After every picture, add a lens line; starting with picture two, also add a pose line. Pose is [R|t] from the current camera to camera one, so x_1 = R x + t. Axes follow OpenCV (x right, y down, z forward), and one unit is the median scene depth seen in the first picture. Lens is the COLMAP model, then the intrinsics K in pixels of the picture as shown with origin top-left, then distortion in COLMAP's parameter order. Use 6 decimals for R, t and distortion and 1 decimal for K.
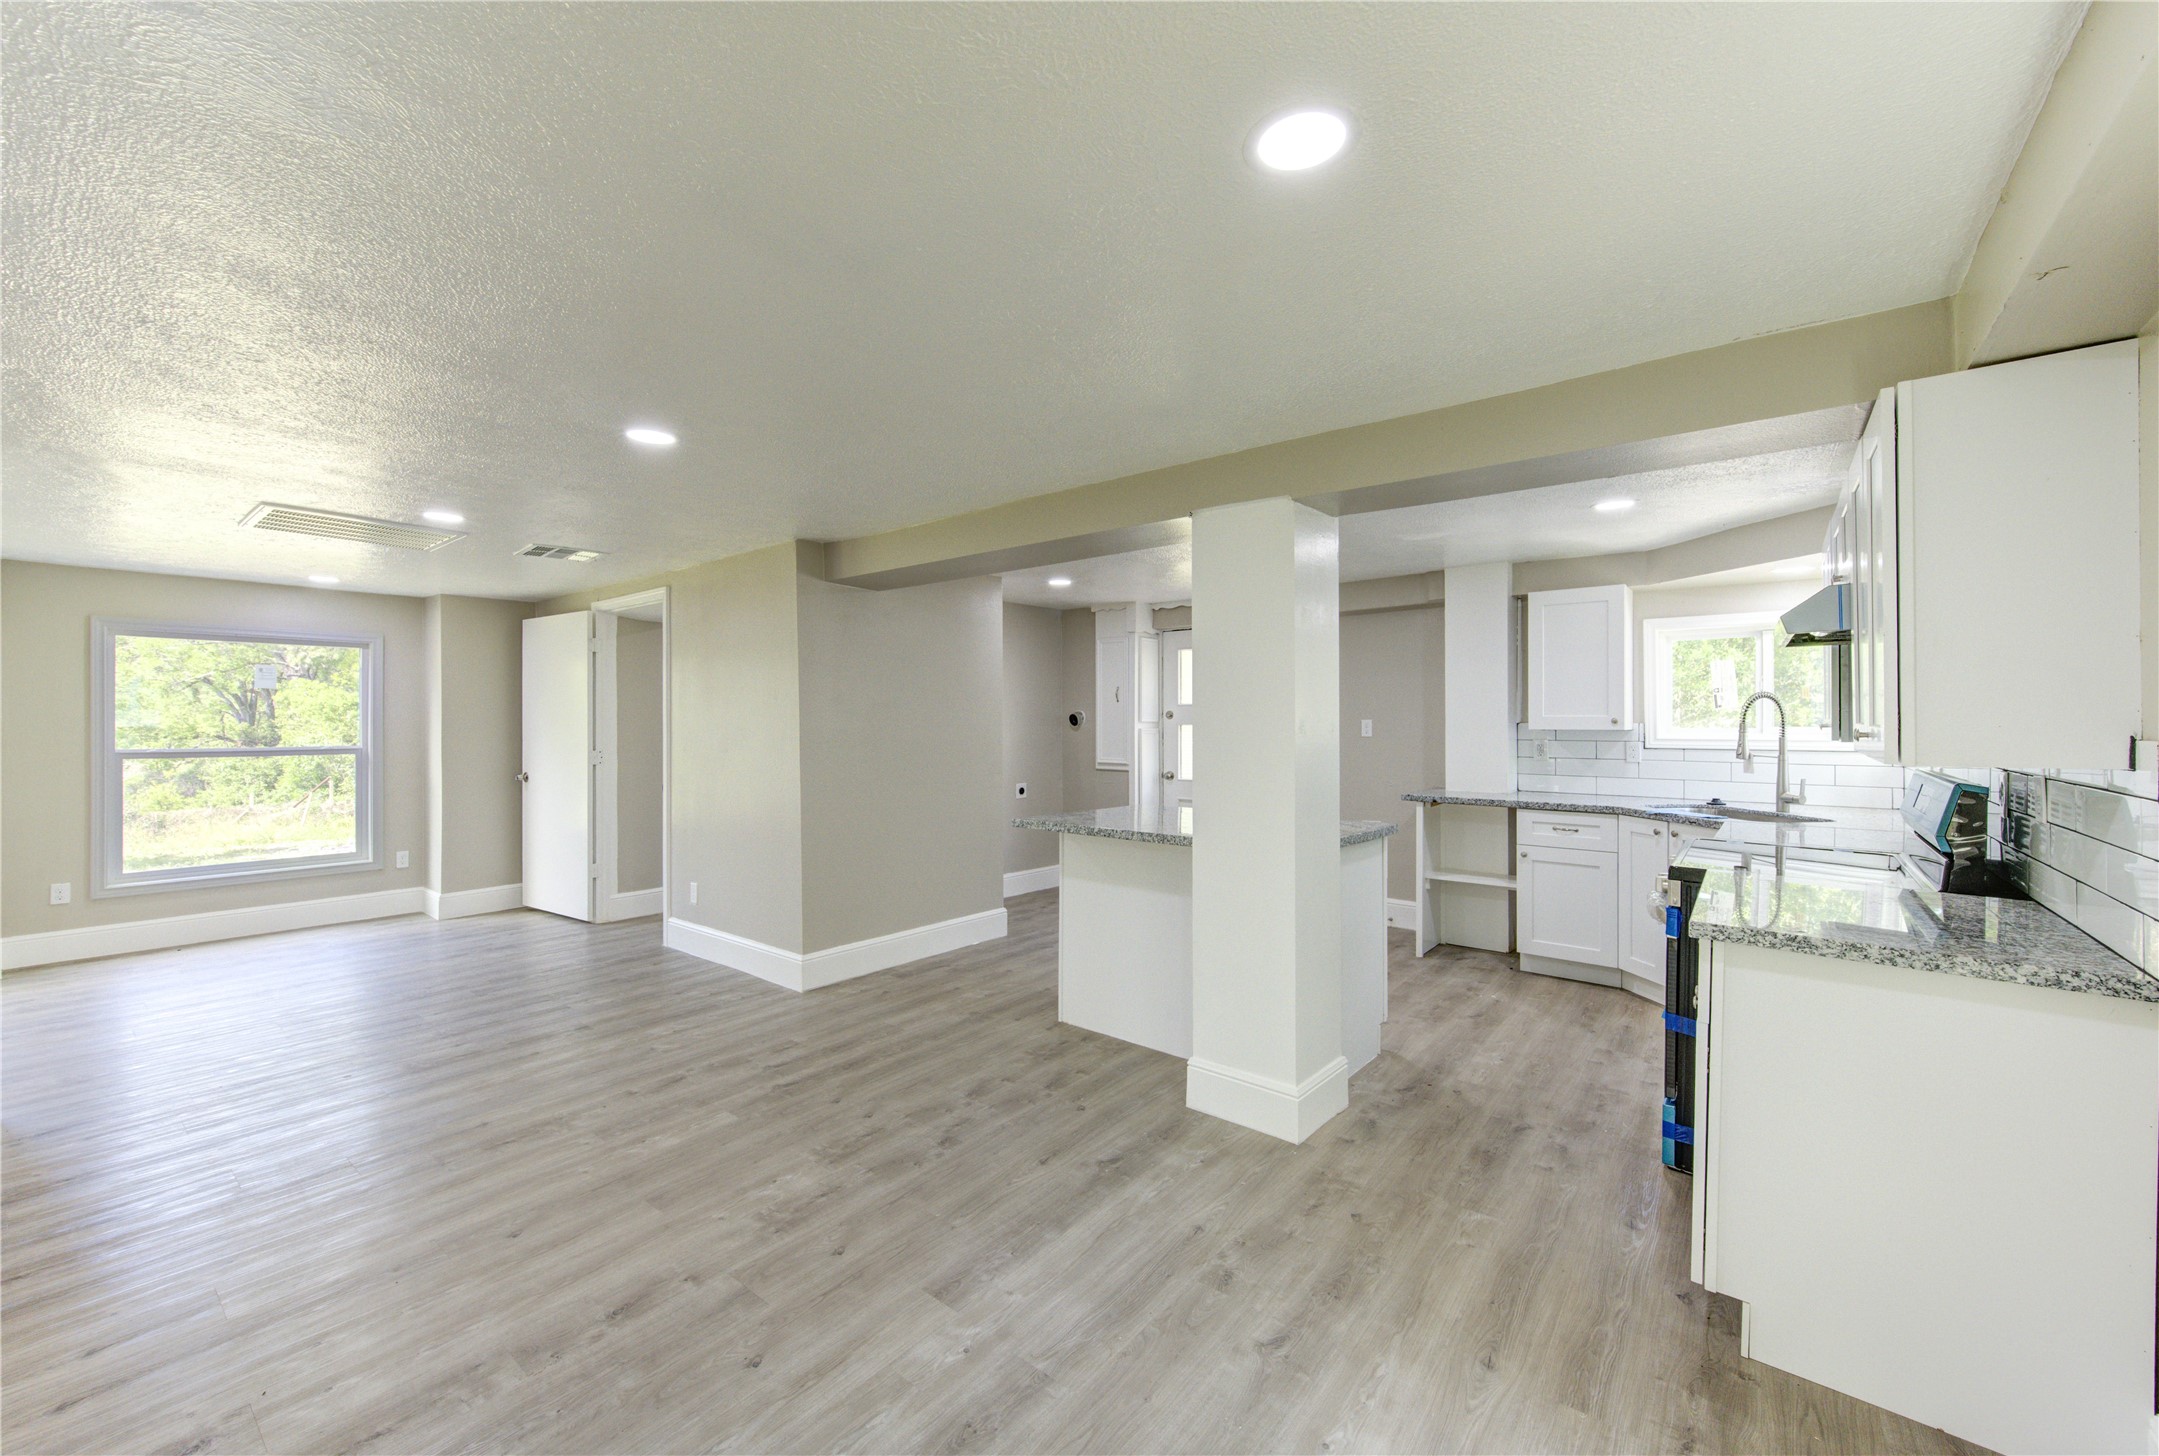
lens RADIAL K [[851.5, 0, 1077.4], [0, 851.5, 719.8], [0, 0, 1]] dist [0.000939, 0.000582]
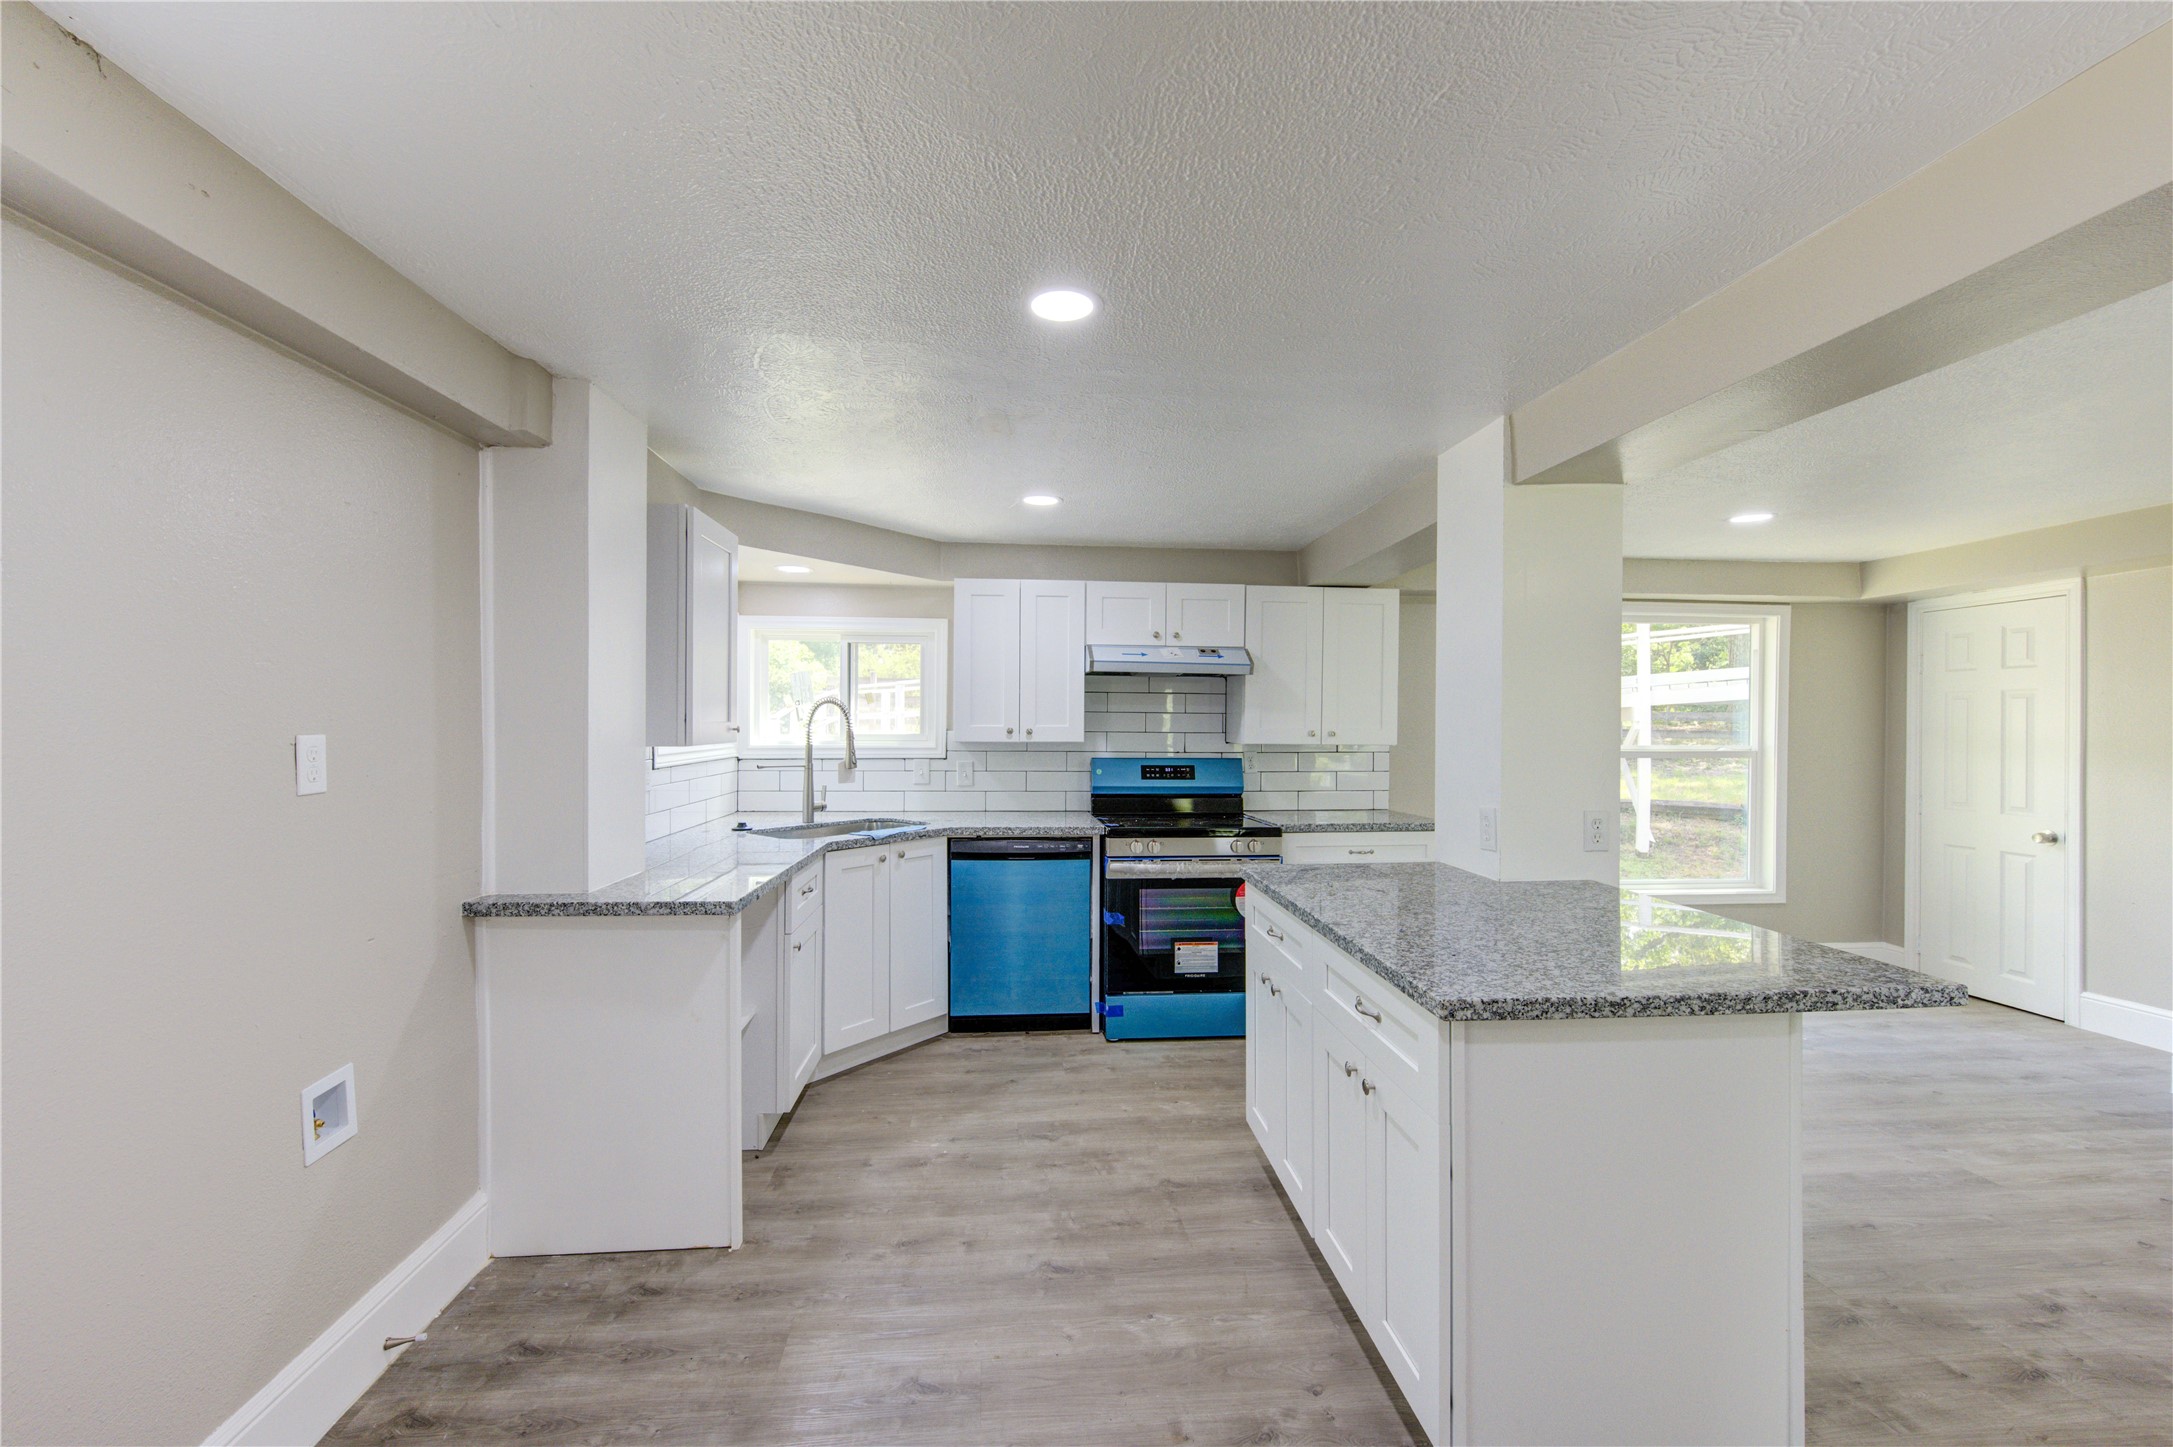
lens RADIAL K [[857.1, 0, 1073.4], [0, 857.1, 732.6], [0, 0, 1]] dist [0.000939, 0.000582]
pose [[-0.695704, -0.006336, 0.718301, -0.092245], [-0.000116, 0.999962, 0.008709, -0.001675], [-0.718329, 0.005976, -0.695678, 2.012379]]
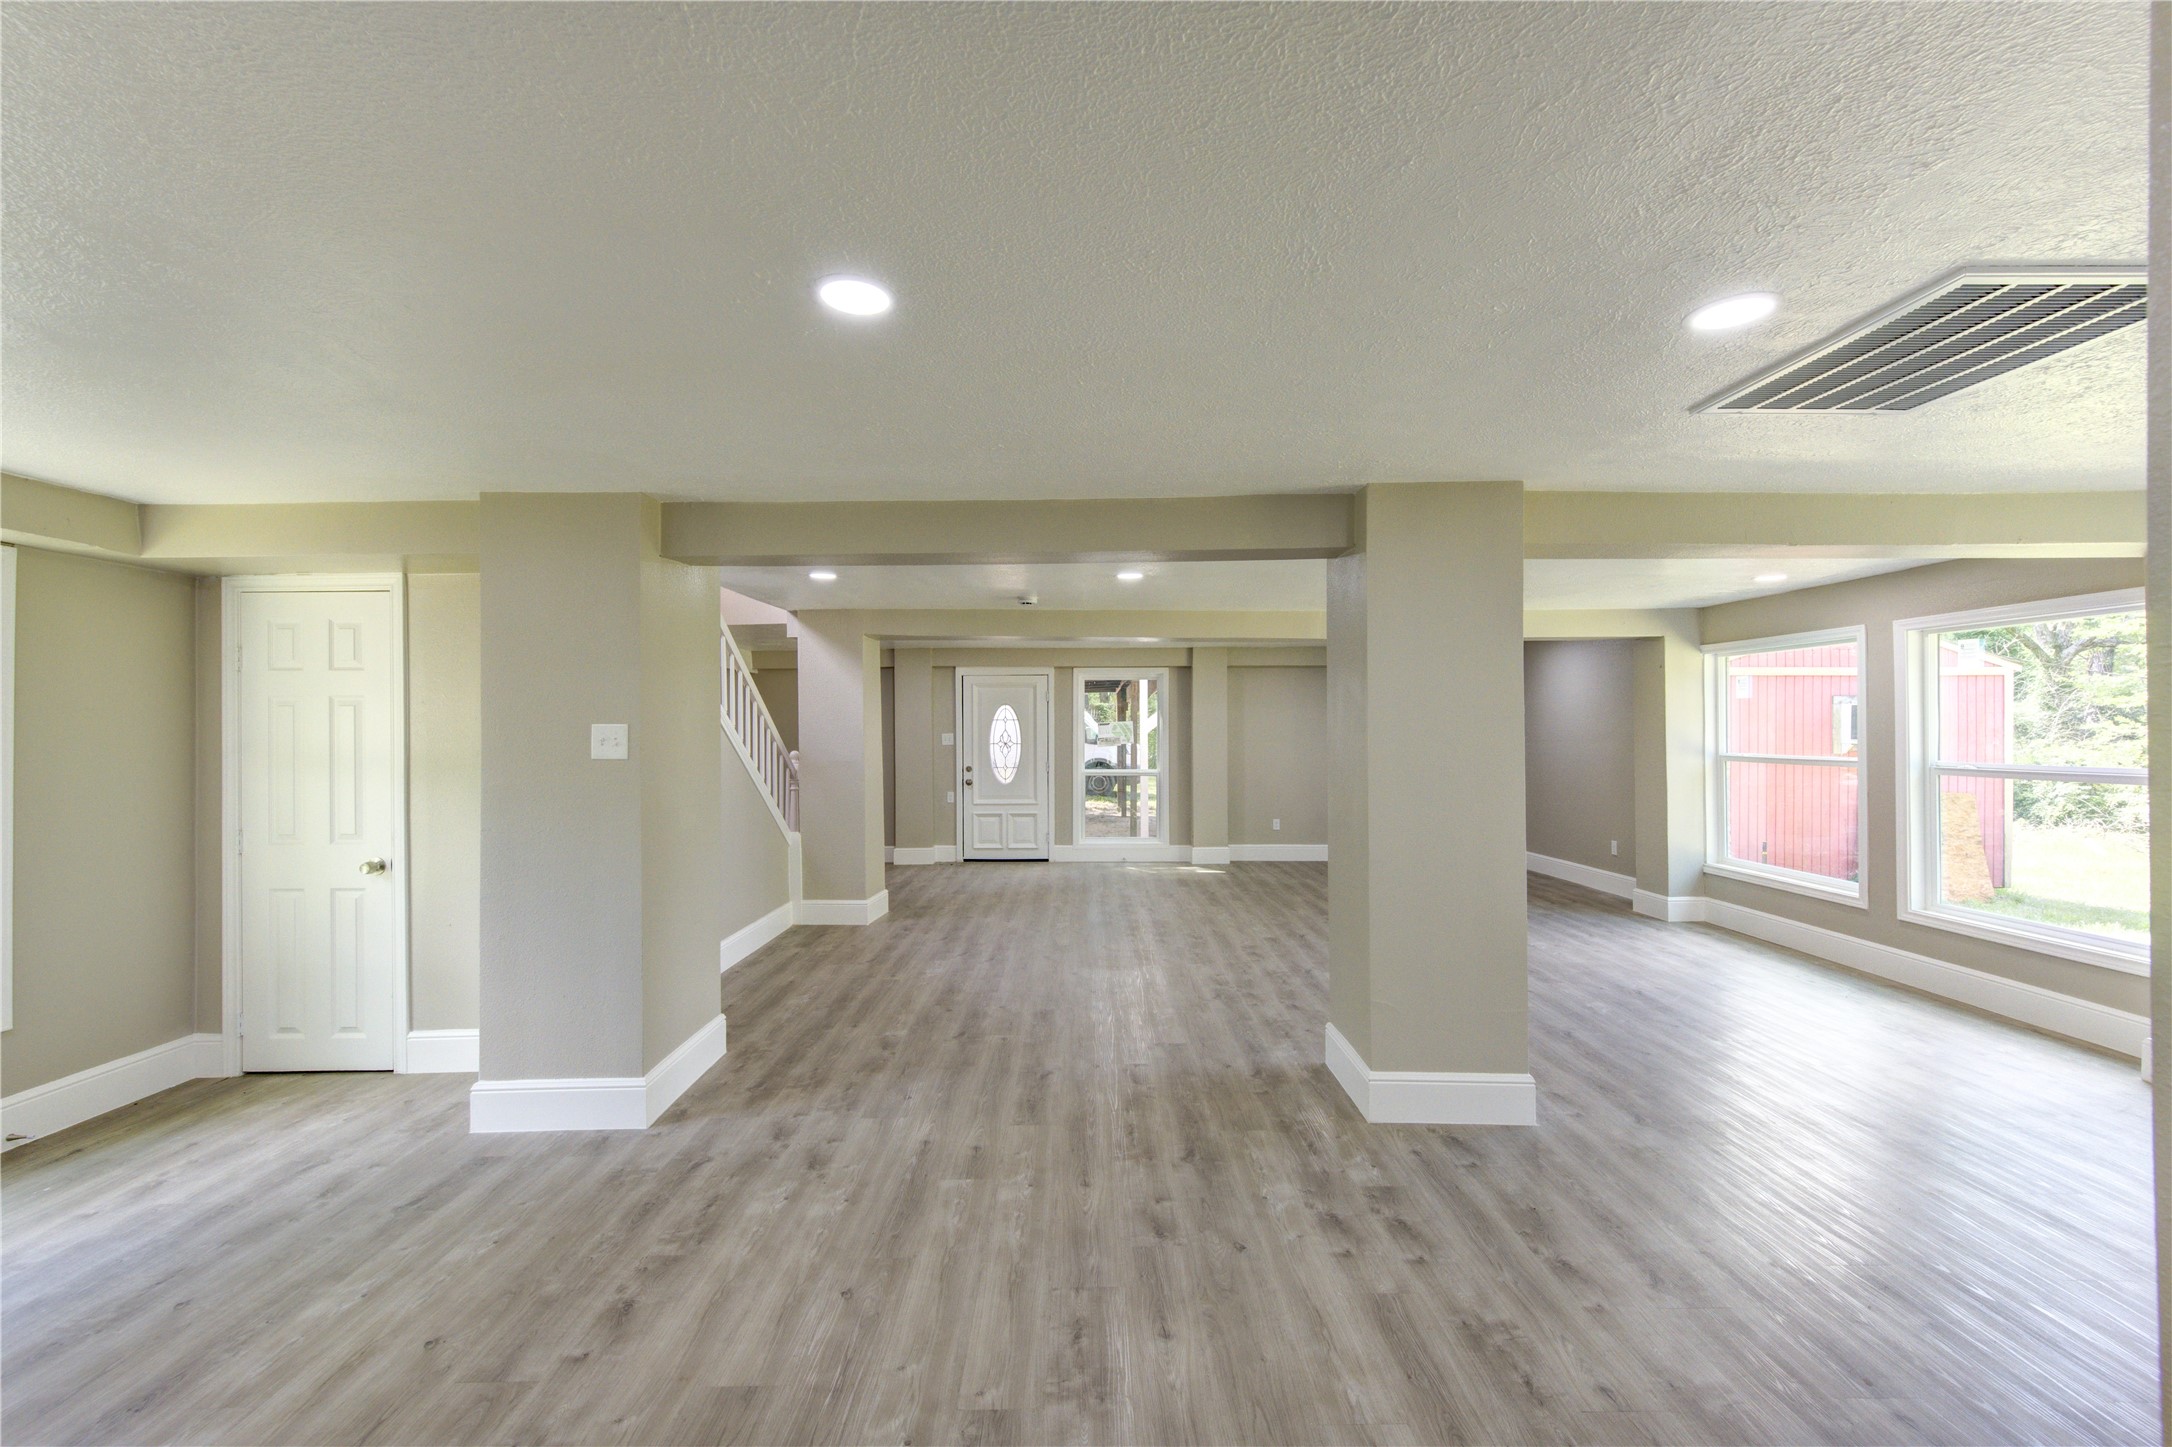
lens RADIAL K [[856.7, 0, 1080.9], [0, 856.7, 728.9], [0, 0, 1]] dist [0.000939, 0.000582]
pose [[-0.783718, 0.005546, -0.621092, -0.221812], [0.005644, 0.999982, 0.001807, -0.010208], [0.621091, -0.002090, -0.783735, 1.482712]]
